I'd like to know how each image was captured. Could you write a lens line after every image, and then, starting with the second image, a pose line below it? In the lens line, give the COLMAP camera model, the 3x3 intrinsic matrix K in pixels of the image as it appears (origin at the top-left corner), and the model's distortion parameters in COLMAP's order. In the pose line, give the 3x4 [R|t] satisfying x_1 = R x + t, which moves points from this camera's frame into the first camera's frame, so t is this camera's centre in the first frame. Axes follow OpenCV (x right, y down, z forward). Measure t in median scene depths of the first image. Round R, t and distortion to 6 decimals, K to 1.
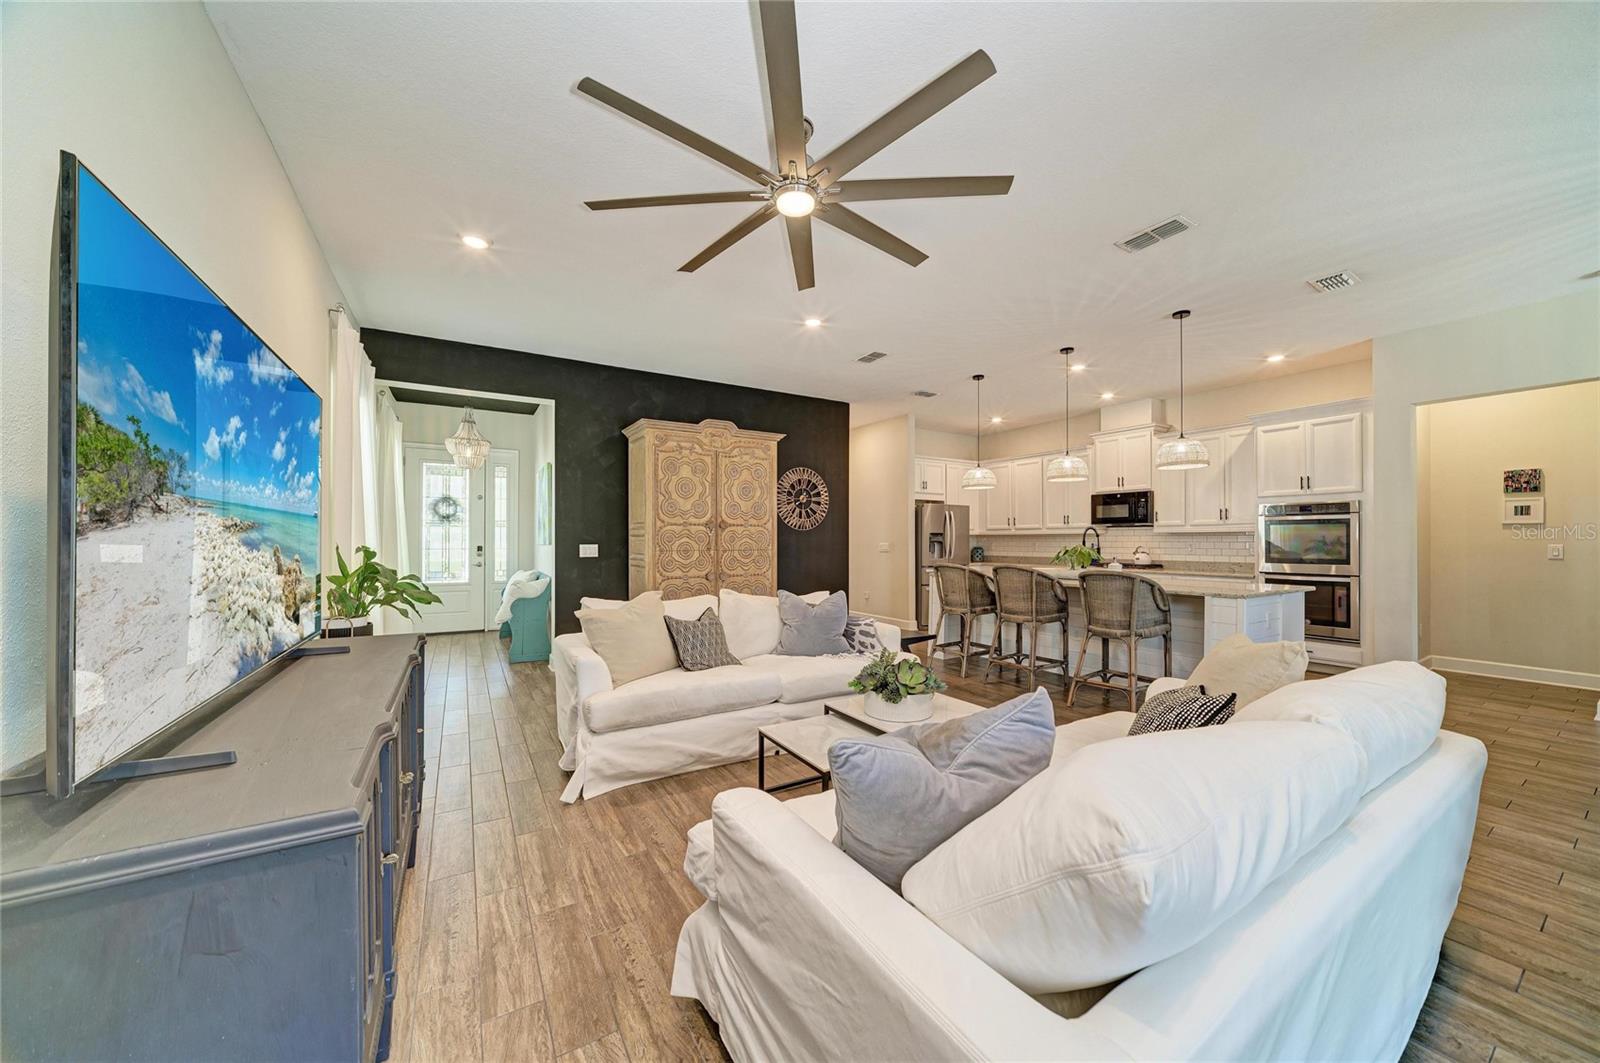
lens RADIAL K [[559.2, 0, 805.4], [0, 559.2, 538.8], [0, 0, 1]] dist [-0.024731, 0.006572]
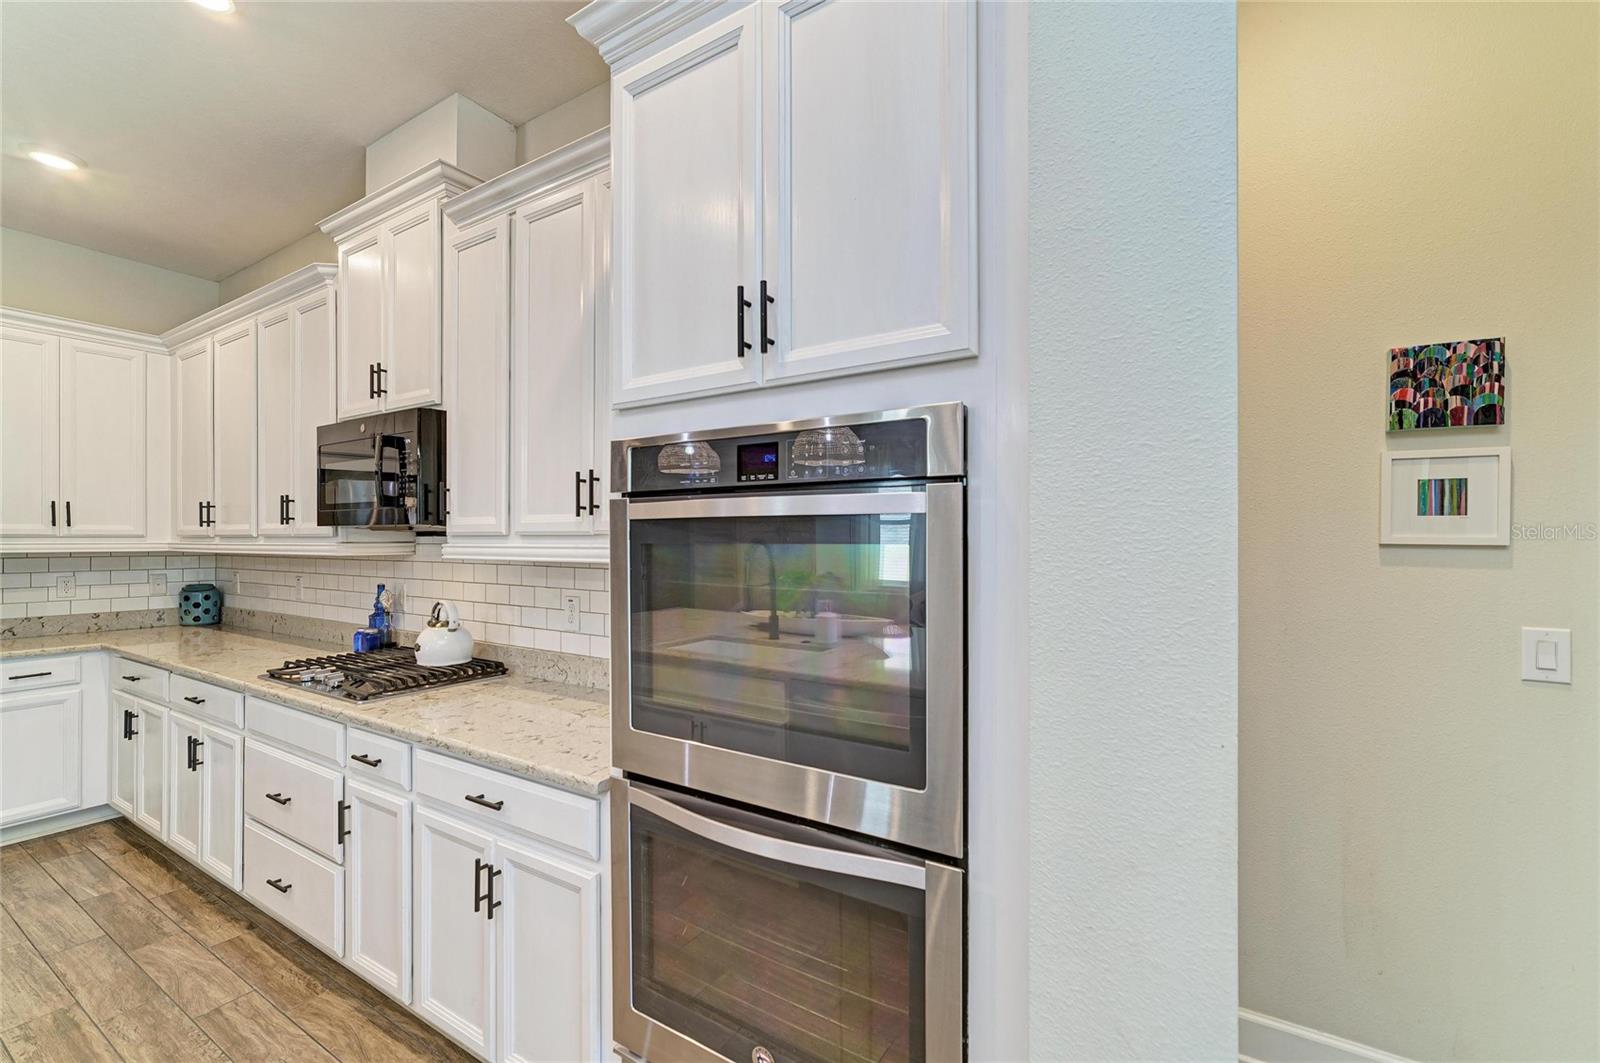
lens RADIAL K [[669.6, 0, 804.0], [0, 669.6, 537.1], [0, 0, 1]] dist [-0.013266, 0.007194]
pose [[0.892442, 0.003448, 0.451149, 0.644804], [-0.002602, 0.999994, -0.002494, -0.021988], [-0.451155, 0.001052, 0.892445, 0.620263]]
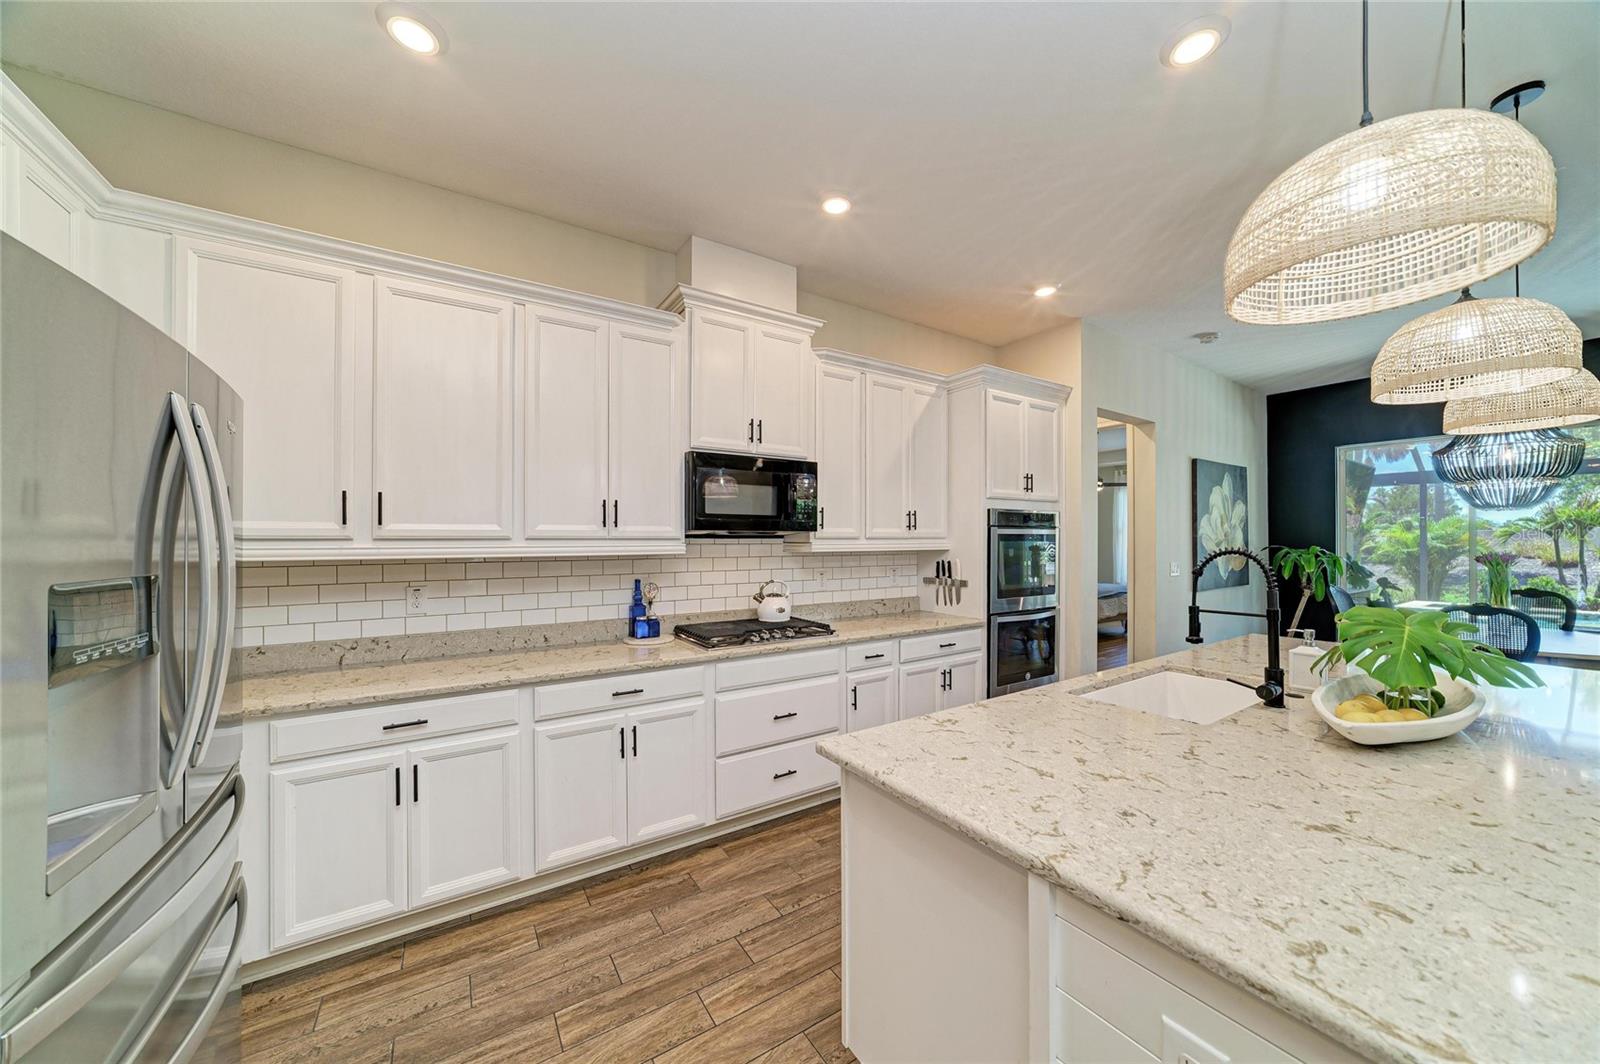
lens RADIAL K [[559.2, 0, 805.4], [0, 559.2, 539.3], [0, 0, 1]] dist [-0.024731, 0.006572]
pose [[-0.028646, 0.002439, 0.999587, 0.152173], [-0.000103, 0.999997, -0.002443, -0.021032], [-0.999590, -0.000173, -0.028646, 1.029040]]
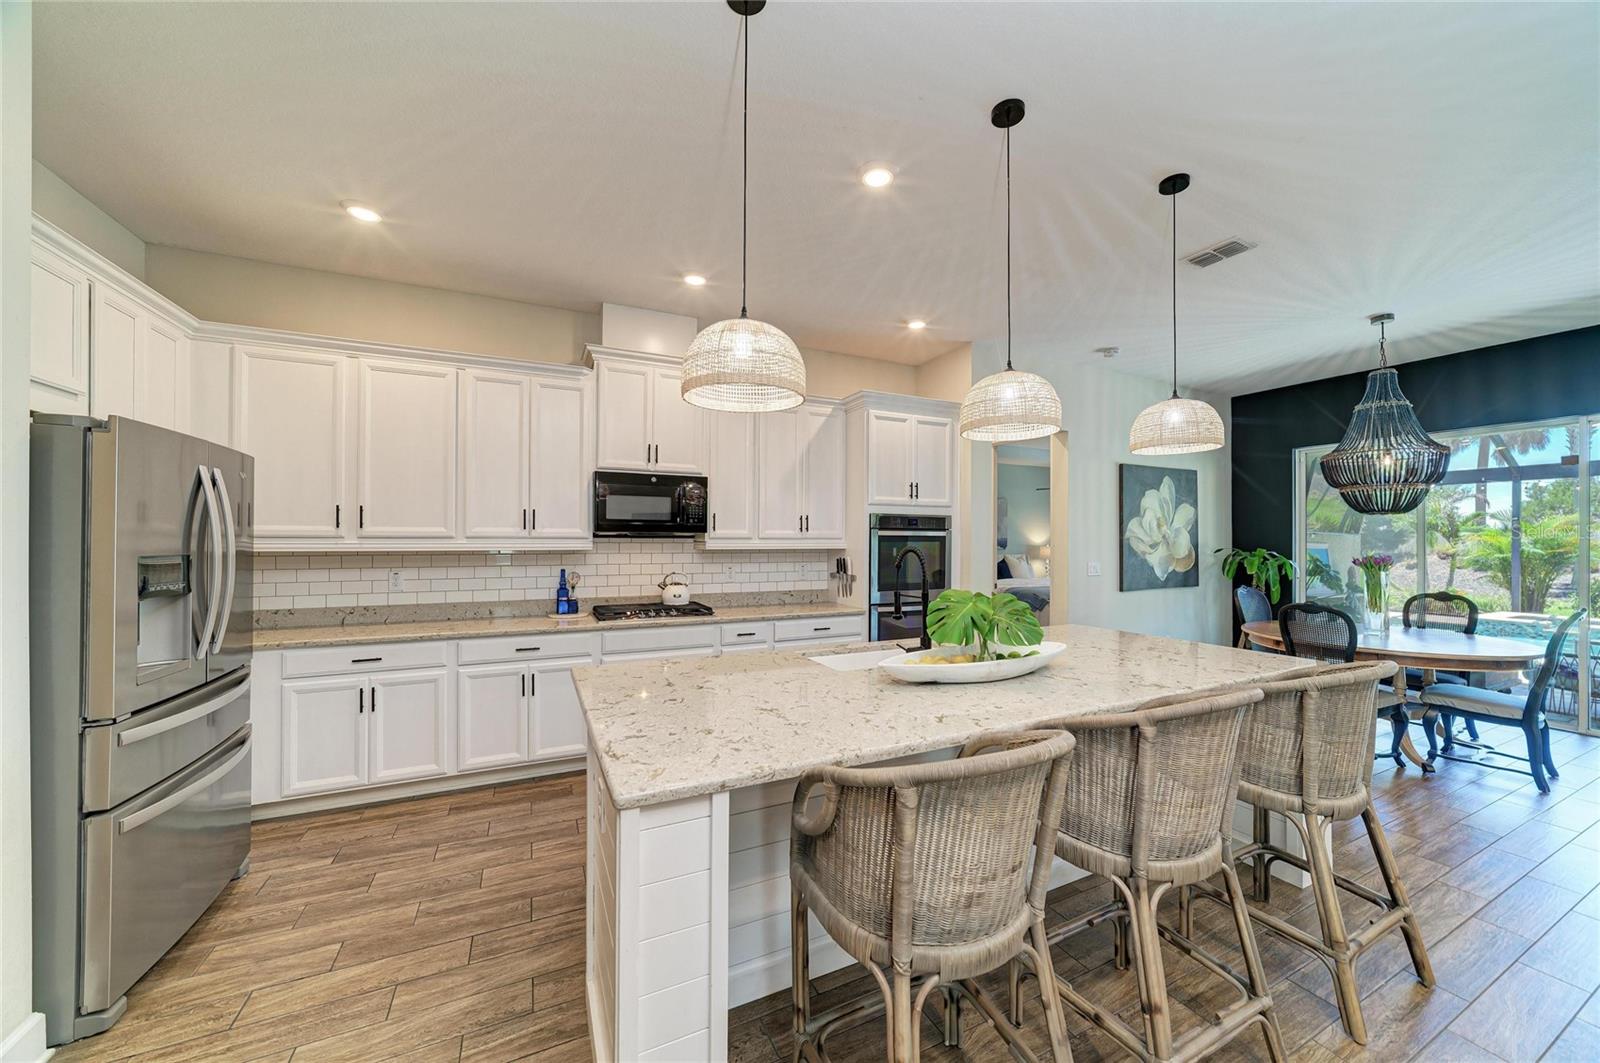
lens RADIAL K [[576.6, 0, 804.5], [0, 576.6, 538.7], [0, 0, 1]] dist [-0.019841, 0.004831]
pose [[0.102606, 0.002943, 0.994718, 0.034747], [-0.005612, 0.999981, -0.002379, -0.021719], [-0.994706, -0.005338, 0.102621, 0.842487]]
